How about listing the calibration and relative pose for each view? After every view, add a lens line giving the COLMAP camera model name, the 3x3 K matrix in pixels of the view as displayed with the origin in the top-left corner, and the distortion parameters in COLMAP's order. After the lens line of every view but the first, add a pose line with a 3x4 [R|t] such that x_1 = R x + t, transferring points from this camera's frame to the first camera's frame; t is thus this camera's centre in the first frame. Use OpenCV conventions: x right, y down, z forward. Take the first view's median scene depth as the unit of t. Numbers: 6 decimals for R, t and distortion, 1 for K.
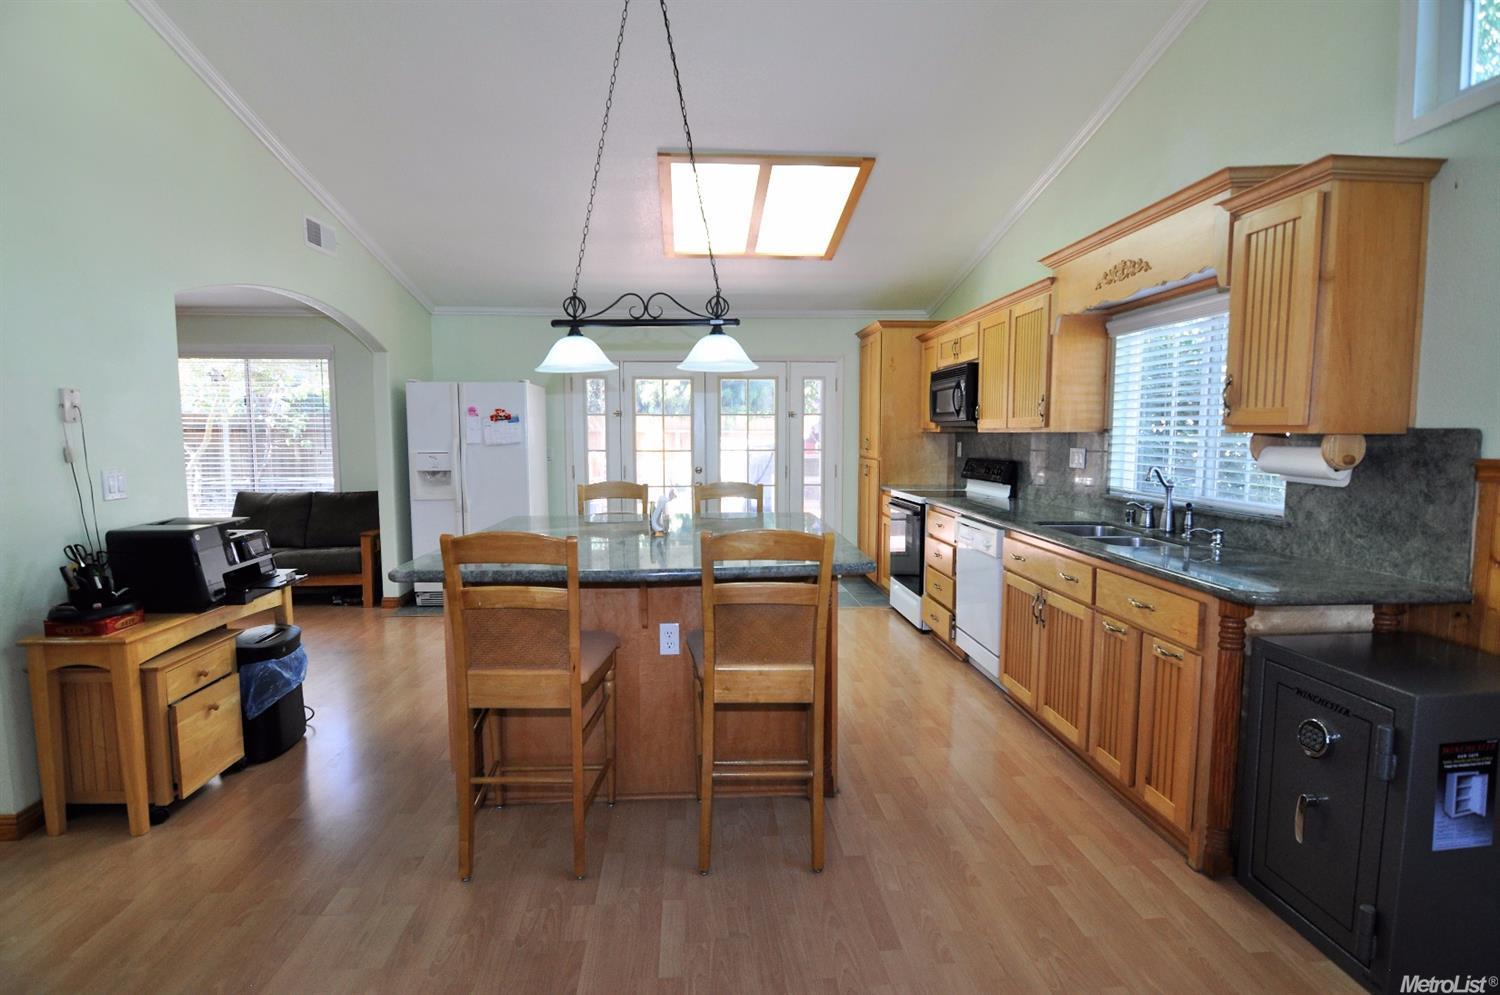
lens RADIAL K [[736.2, 0, 744.1], [0, 736.2, 497.3], [0, 0, 1]] dist [0.001633, -0.011667]
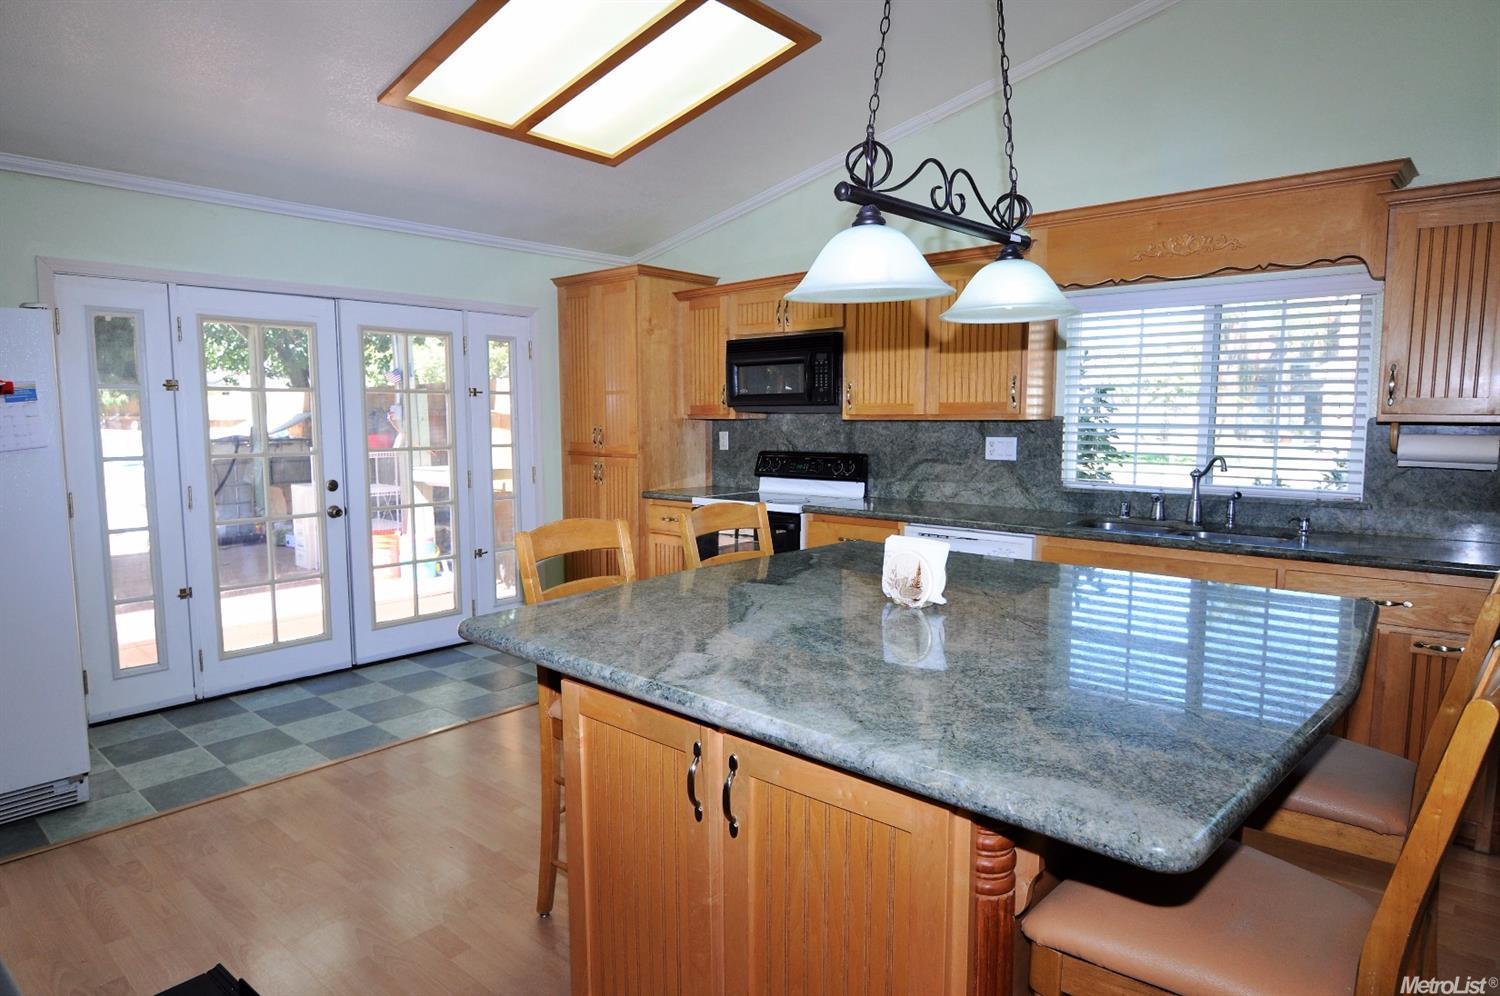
lens RADIAL K [[845.7, 0, 729.8], [0, 845.7, 495.3], [0, 0, 1]] dist [0.001208, -0.000142]
pose [[0.711176, -0.070265, 0.699493, -0.522560], [0.065198, 0.997297, 0.033893, -0.054736], [-0.699984, 0.021502, 0.713835, 0.520147]]
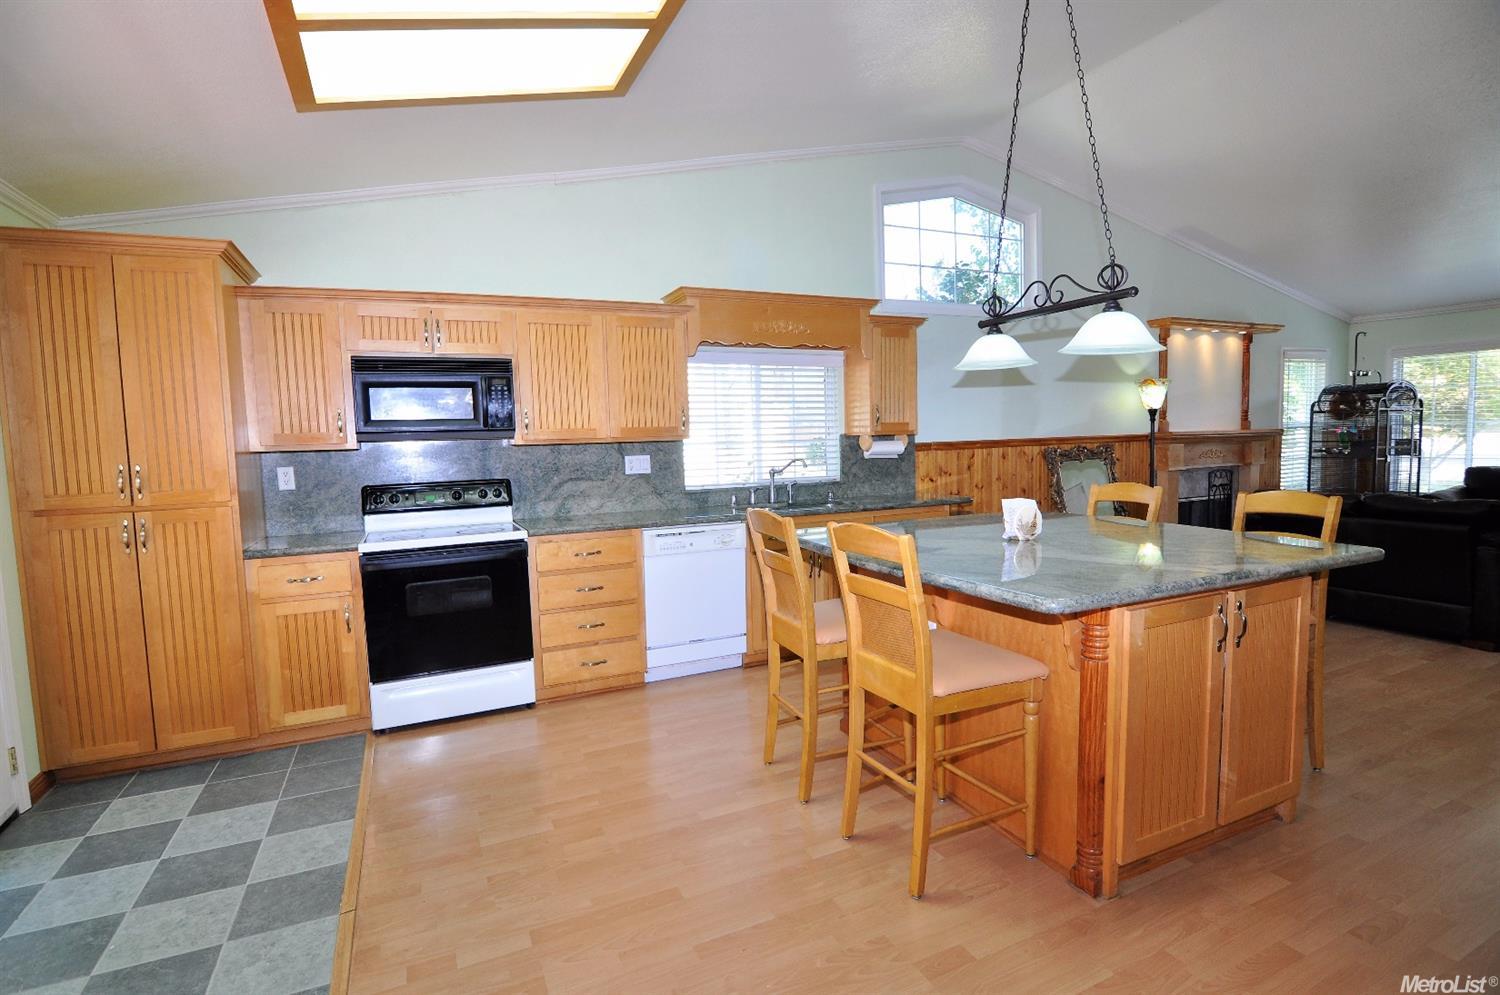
lens RADIAL K [[736.2, 0, 744.1], [0, 736.2, 497.3], [0, 0, 1]] dist [0.001633, -0.011667]
pose [[-0.368837, -0.070583, 0.926810, -0.671991], [0.106272, 0.987372, 0.117488, -0.123621], [-0.923399, 0.141828, -0.356678, 1.319213]]
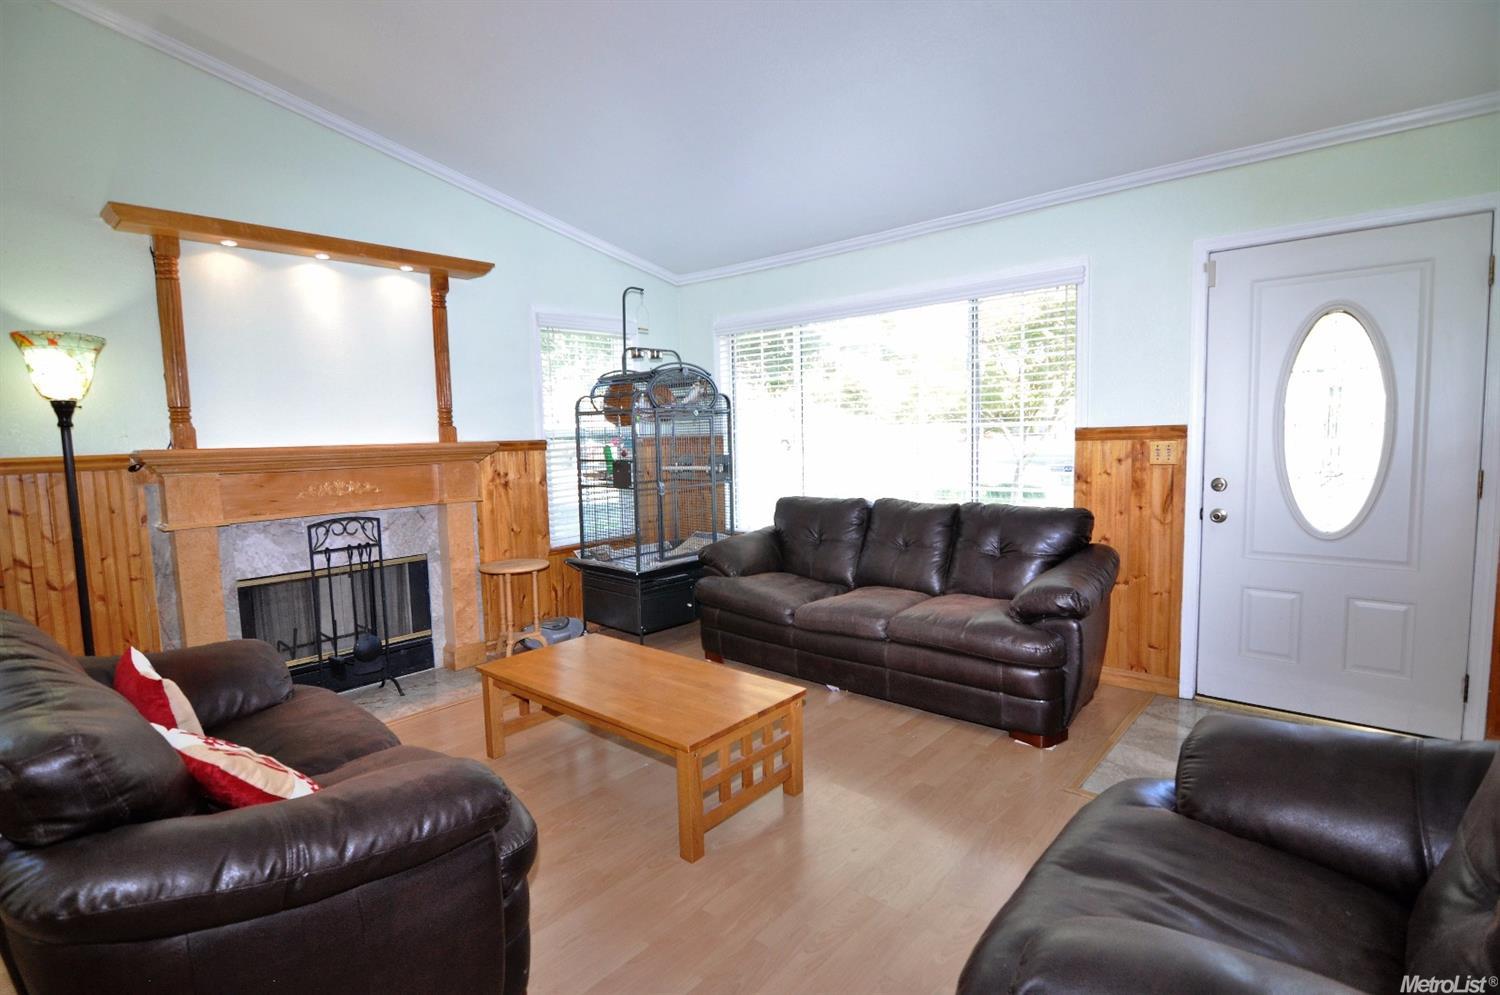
lens RADIAL K [[736.2, 0, 744.1], [0, 736.2, 497.3], [0, 0, 1]] dist [0.001633, -0.011667]
pose [[-0.700452, -0.051540, 0.711837, -0.485967], [0.083439, 0.984636, 0.153397, 0.008749], [-0.708806, 0.166842, -0.685389, -0.072216]]
